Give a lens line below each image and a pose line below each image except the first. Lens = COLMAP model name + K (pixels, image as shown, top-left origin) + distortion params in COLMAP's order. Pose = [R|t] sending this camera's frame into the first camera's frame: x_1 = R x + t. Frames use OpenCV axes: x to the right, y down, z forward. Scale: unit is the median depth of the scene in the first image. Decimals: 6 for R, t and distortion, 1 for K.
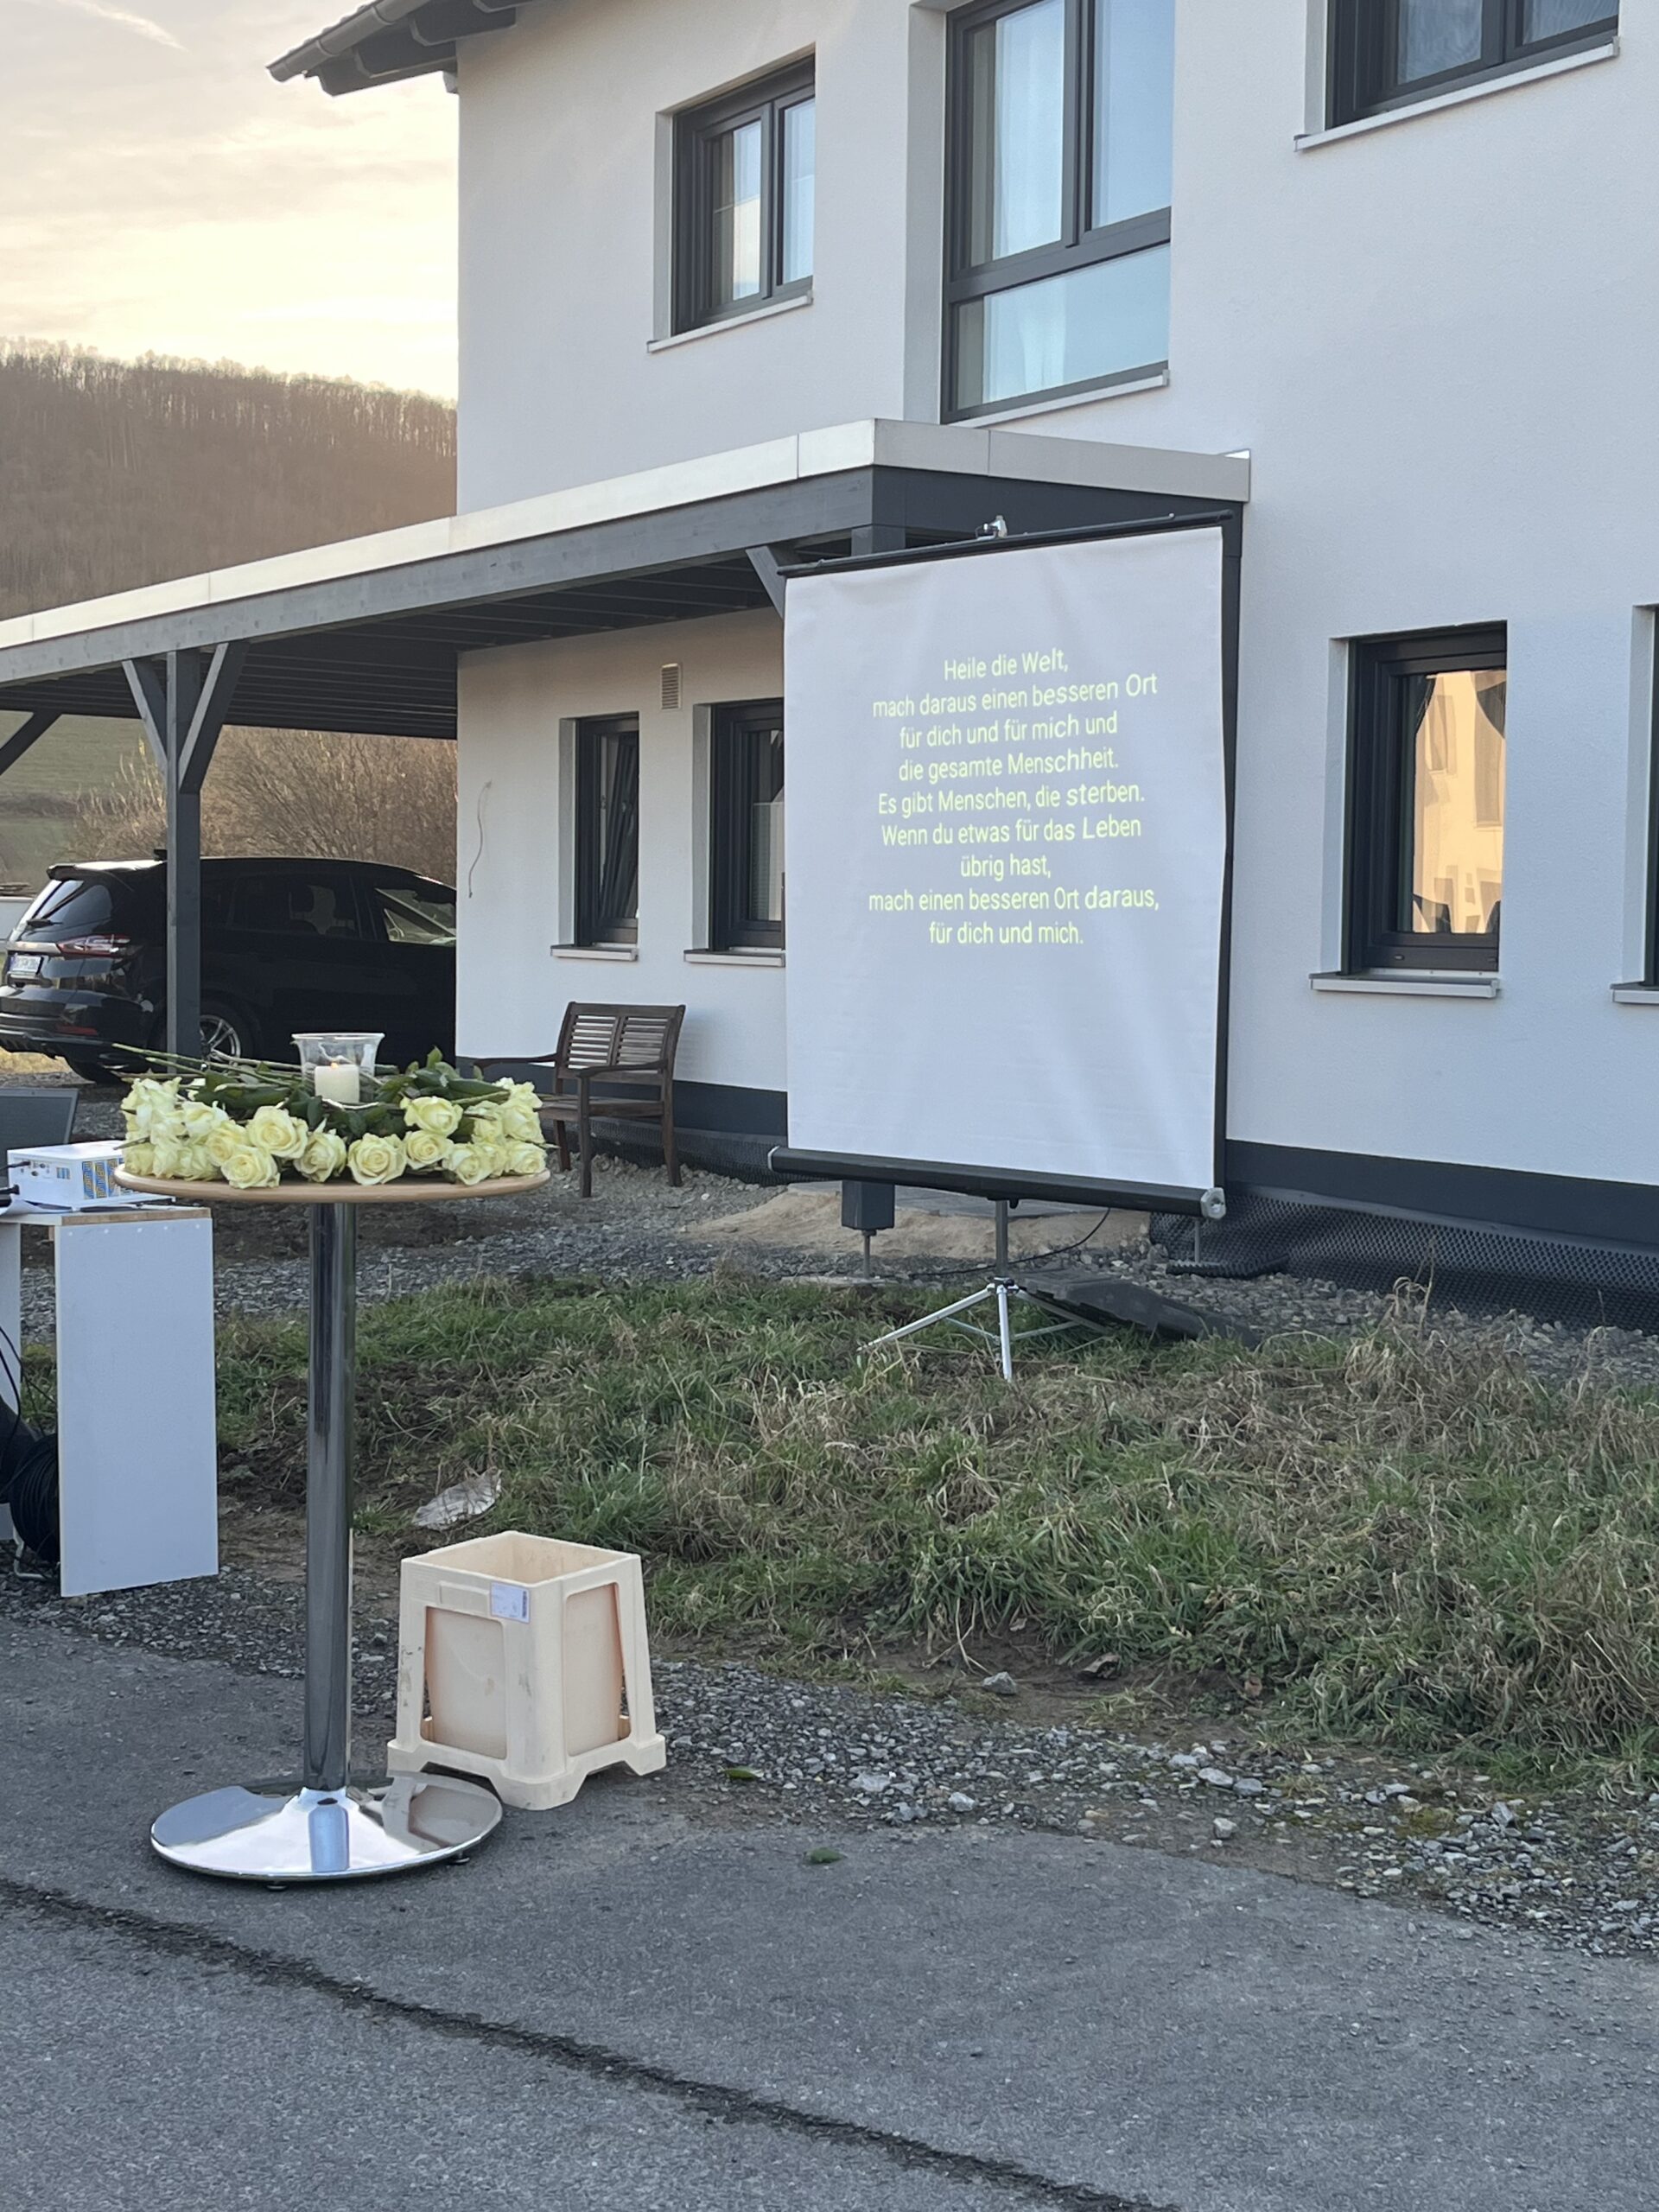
lens RADIAL K [[3096.1, 0, 829.5], [0, 3096.1, 1106.0], [0, 0, 1]] dist [0.166444, -0.801868]
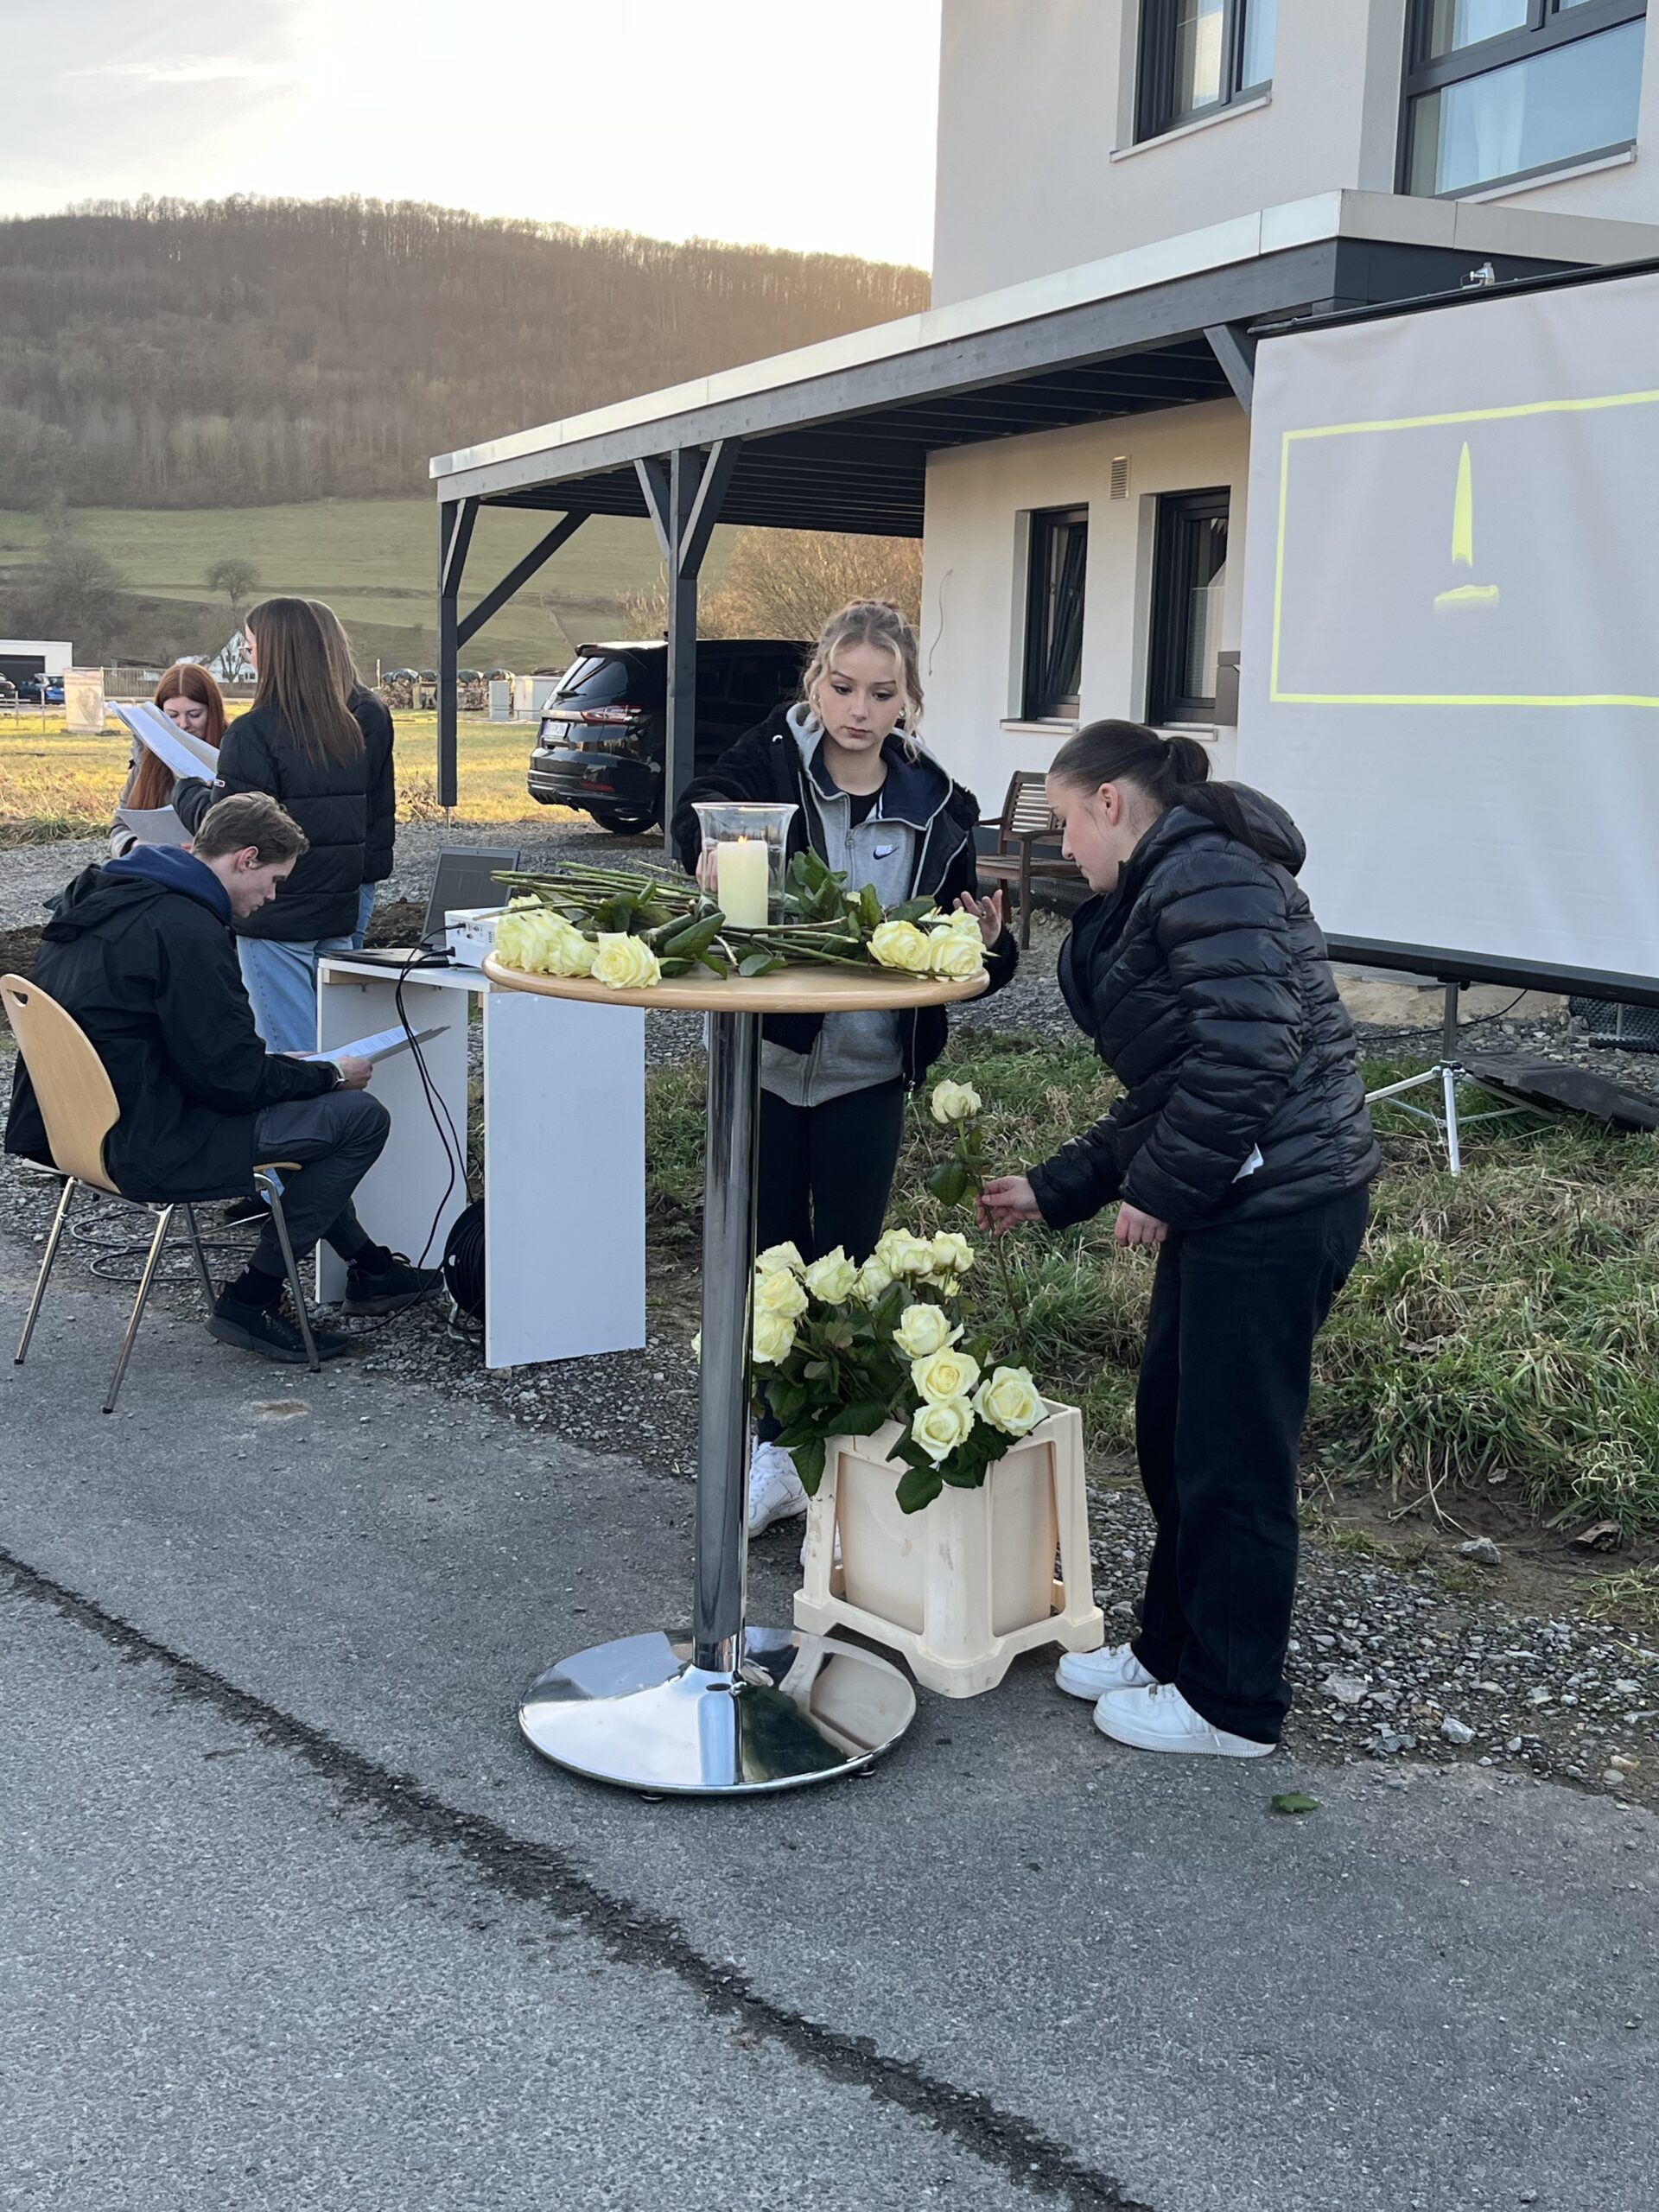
lens RADIAL K [[2459.8, 0, 831.1], [0, 2459.8, 1071.0], [0, 0, 1]] dist [0.156485, -0.504848]
pose [[0.987516, 0.038813, -0.152663, -0.022471], [-0.025348, 0.995693, 0.089179, -0.008218], [0.155467, -0.084196, 0.984246, 0.250288]]
